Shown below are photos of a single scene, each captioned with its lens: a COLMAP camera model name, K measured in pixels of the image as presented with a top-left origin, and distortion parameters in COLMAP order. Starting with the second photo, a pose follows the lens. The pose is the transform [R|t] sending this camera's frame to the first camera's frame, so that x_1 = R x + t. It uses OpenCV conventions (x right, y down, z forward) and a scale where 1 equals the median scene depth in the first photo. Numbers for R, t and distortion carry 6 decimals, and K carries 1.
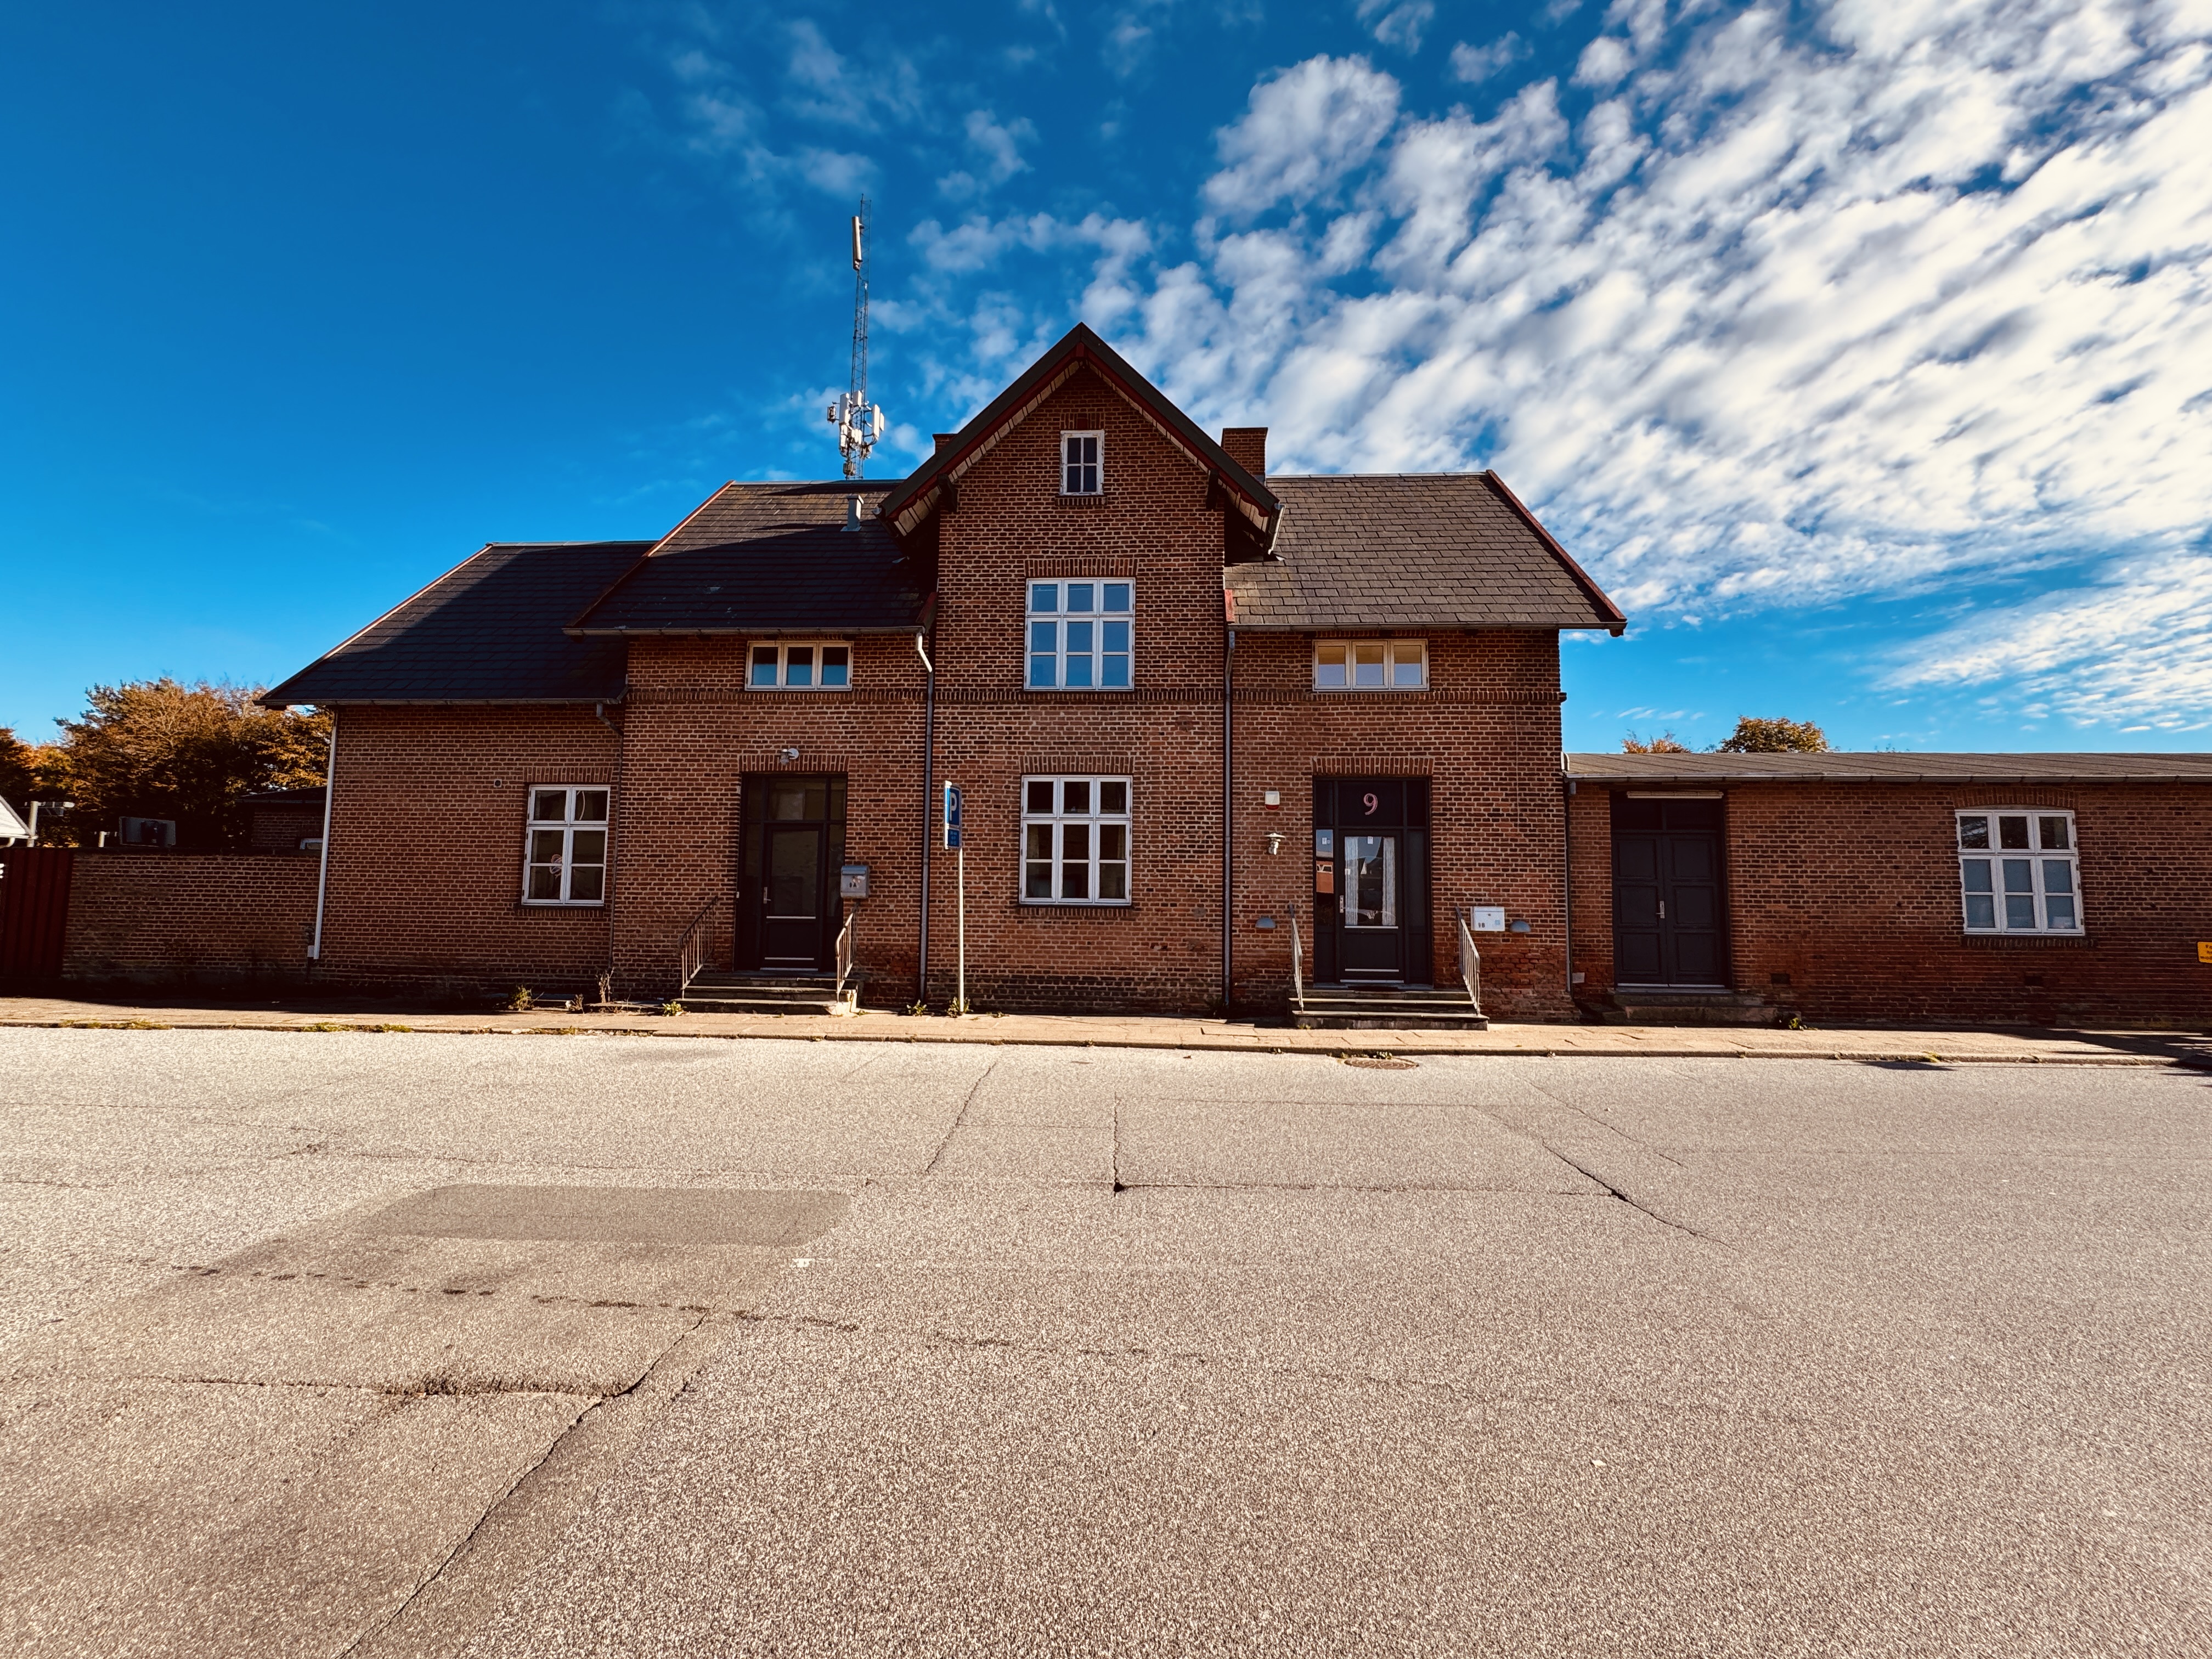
lens RADIAL K [[892.7, 0, 1106.0], [0, 892.7, 829.5], [0, 0, 1]] dist [-0.005794, 0.000068]
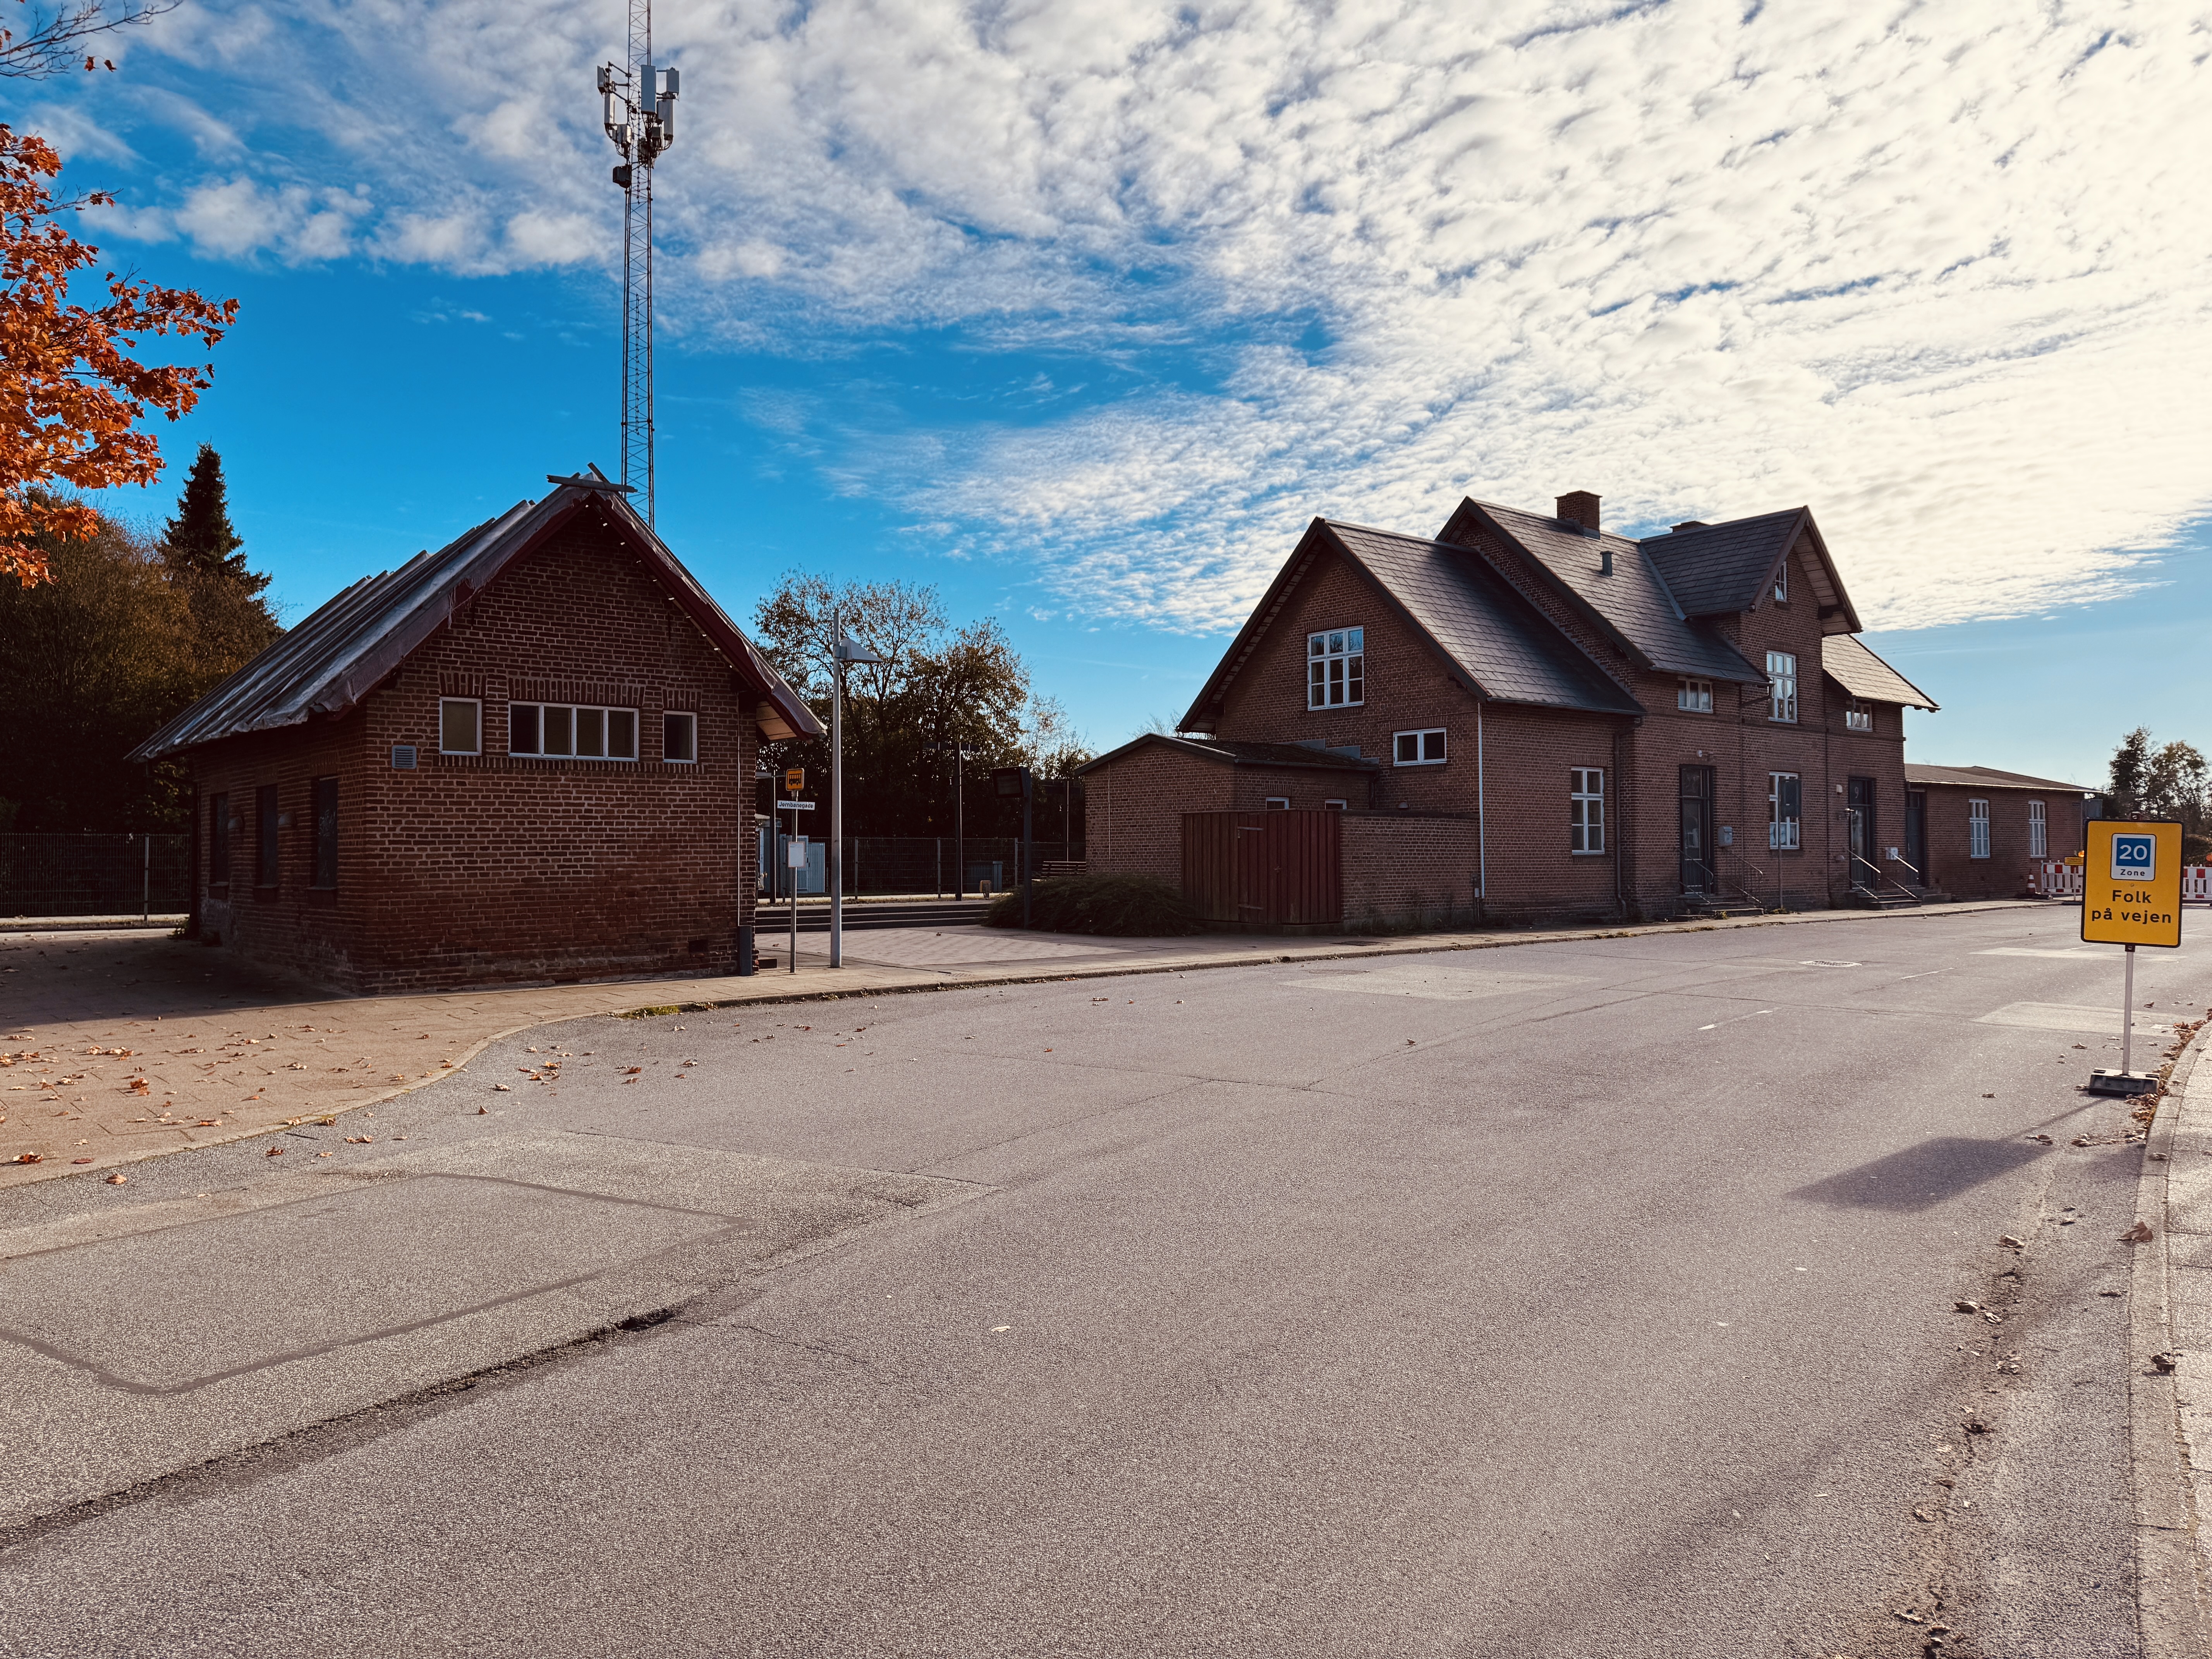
lens RADIAL K [[1569.3, 0, 1106.0], [0, 1569.3, 829.5], [0, 0, 1]] dist [0.008404, 0.000320]
pose [[0.711753, 0.000504, 0.702429, -3.117872], [-0.014971, 0.999783, 0.014452, 0.024635], [-0.702270, -0.020802, 0.711607, -0.233447]]
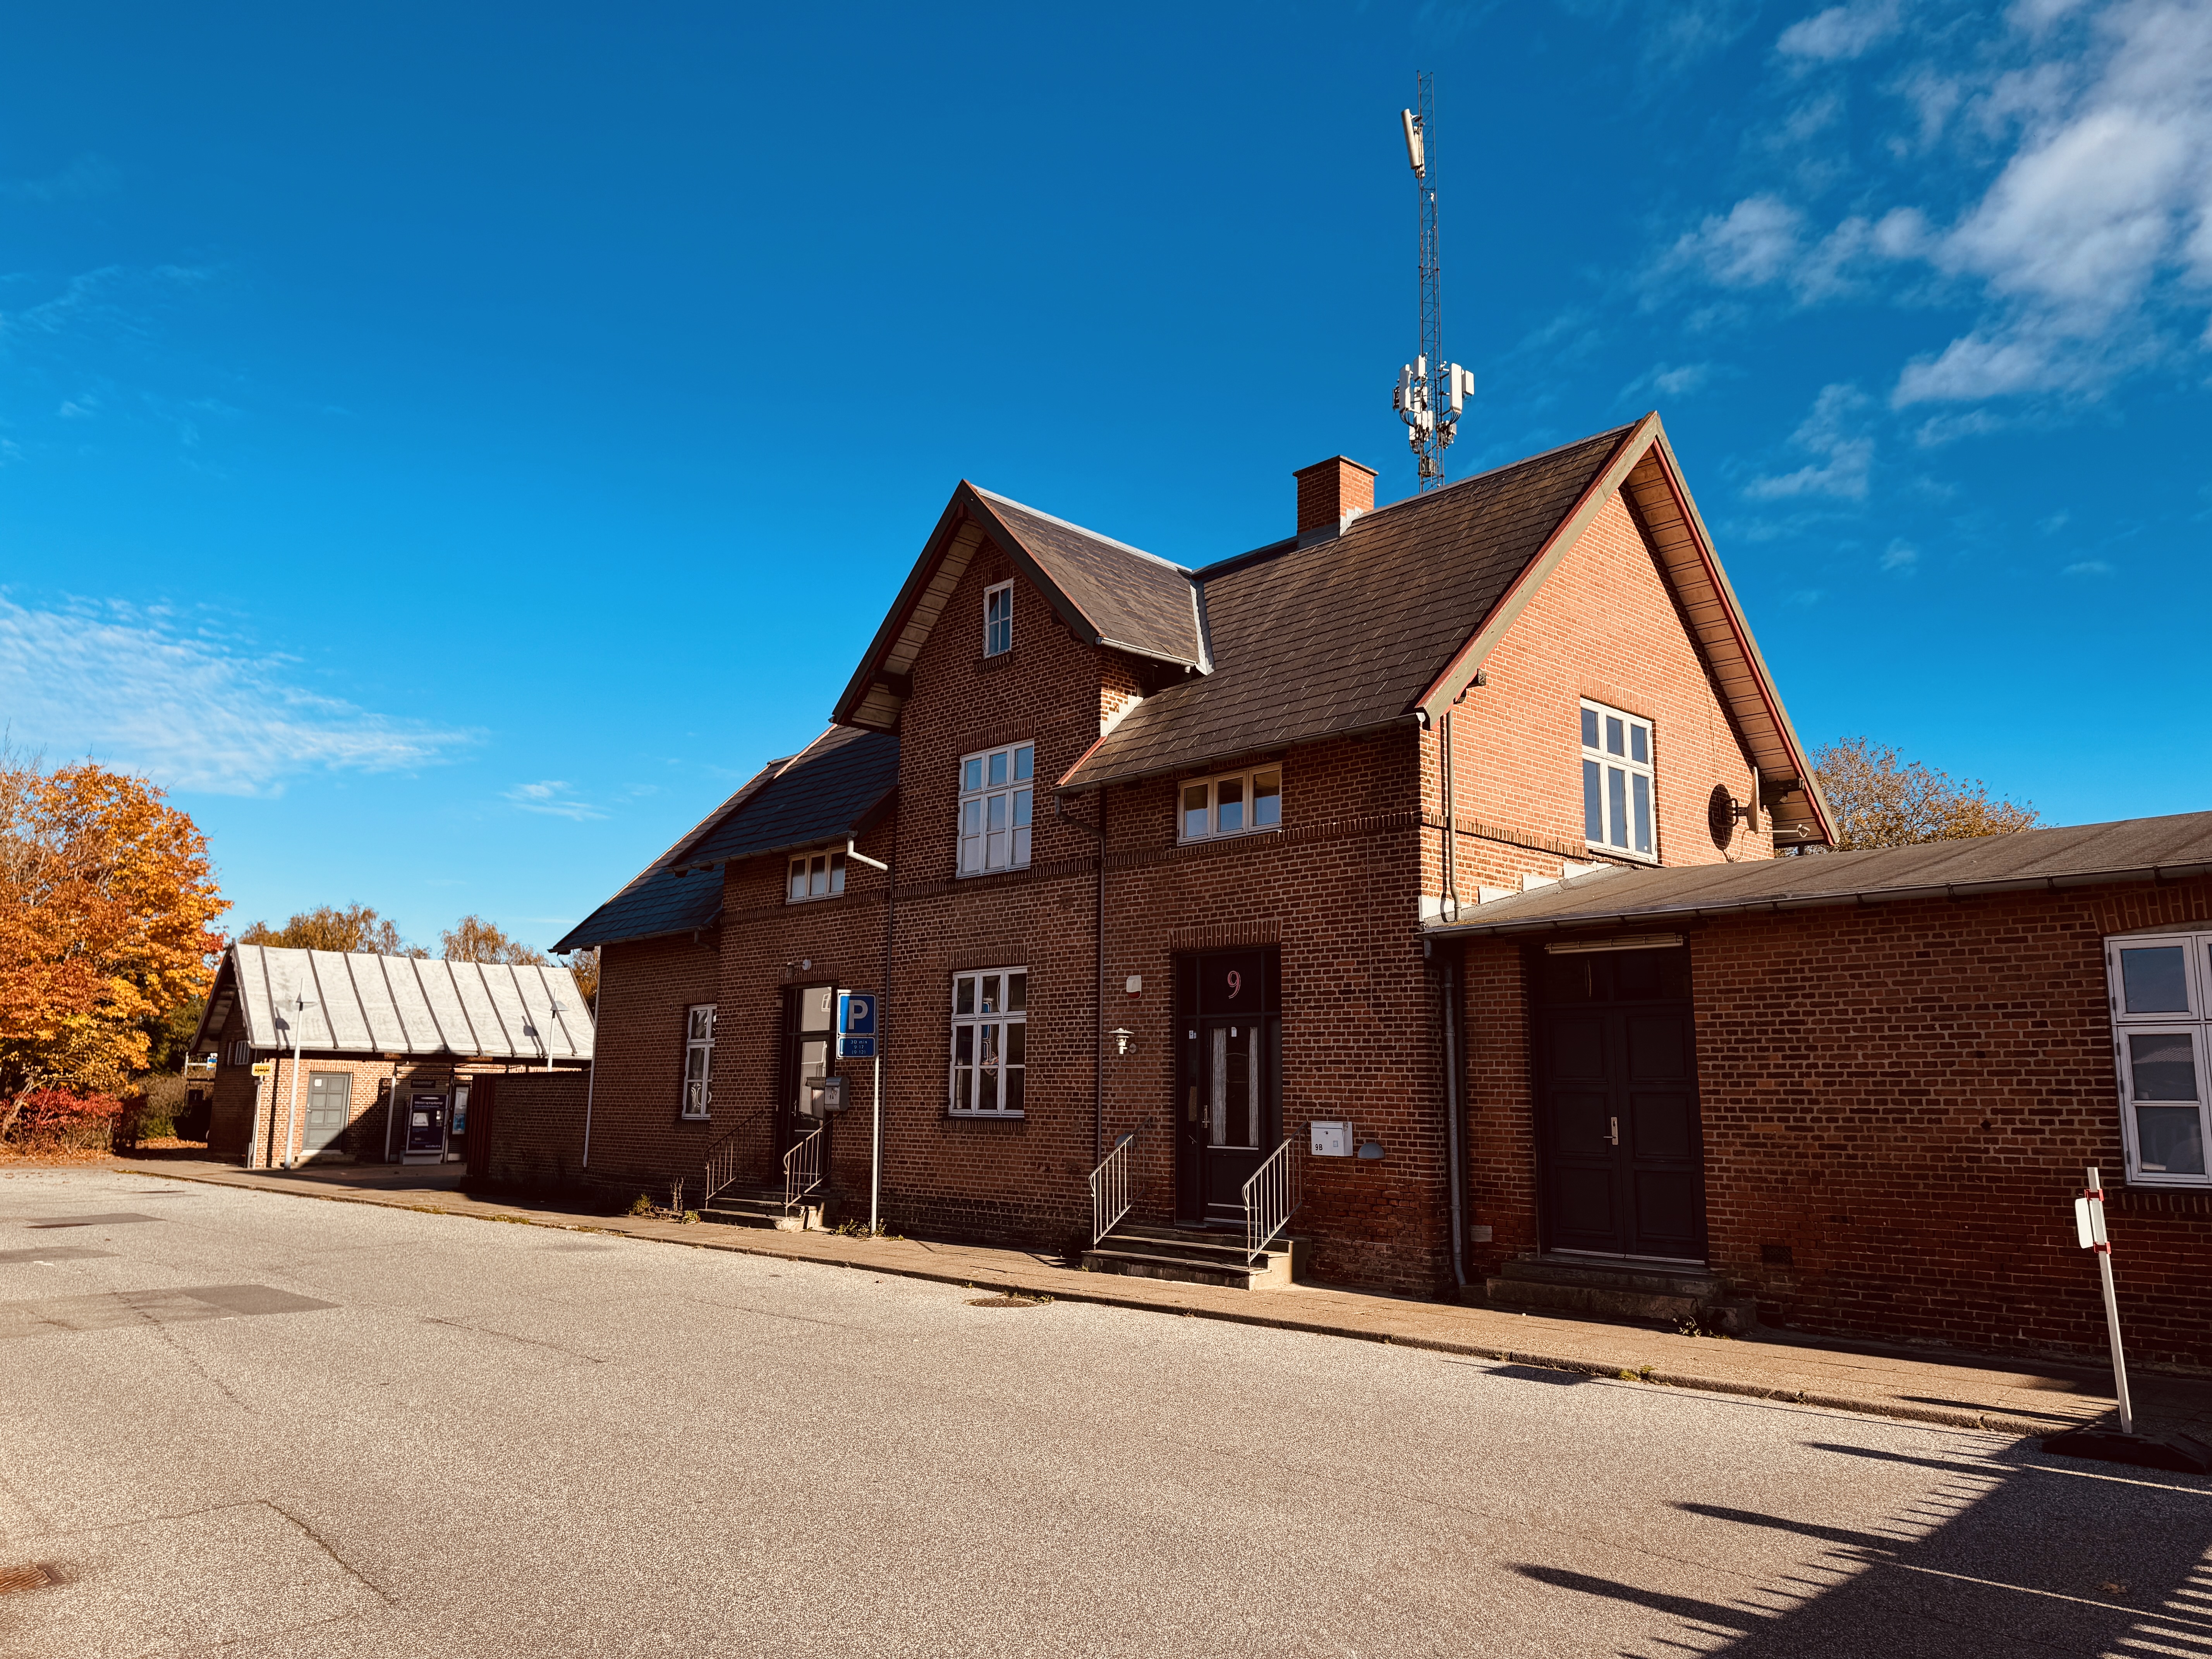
lens RADIAL K [[1531.7, 0, 1023.8], [0, 1531.7, 823.1], [0, 0, 1]] dist [0.147467, -0.175807]
pose [[0.714886, -0.130278, -0.686997, 1.092295], [0.052339, 0.989704, -0.133217, 0.001103], [0.697279, 0.059278, 0.714345, -0.083354]]
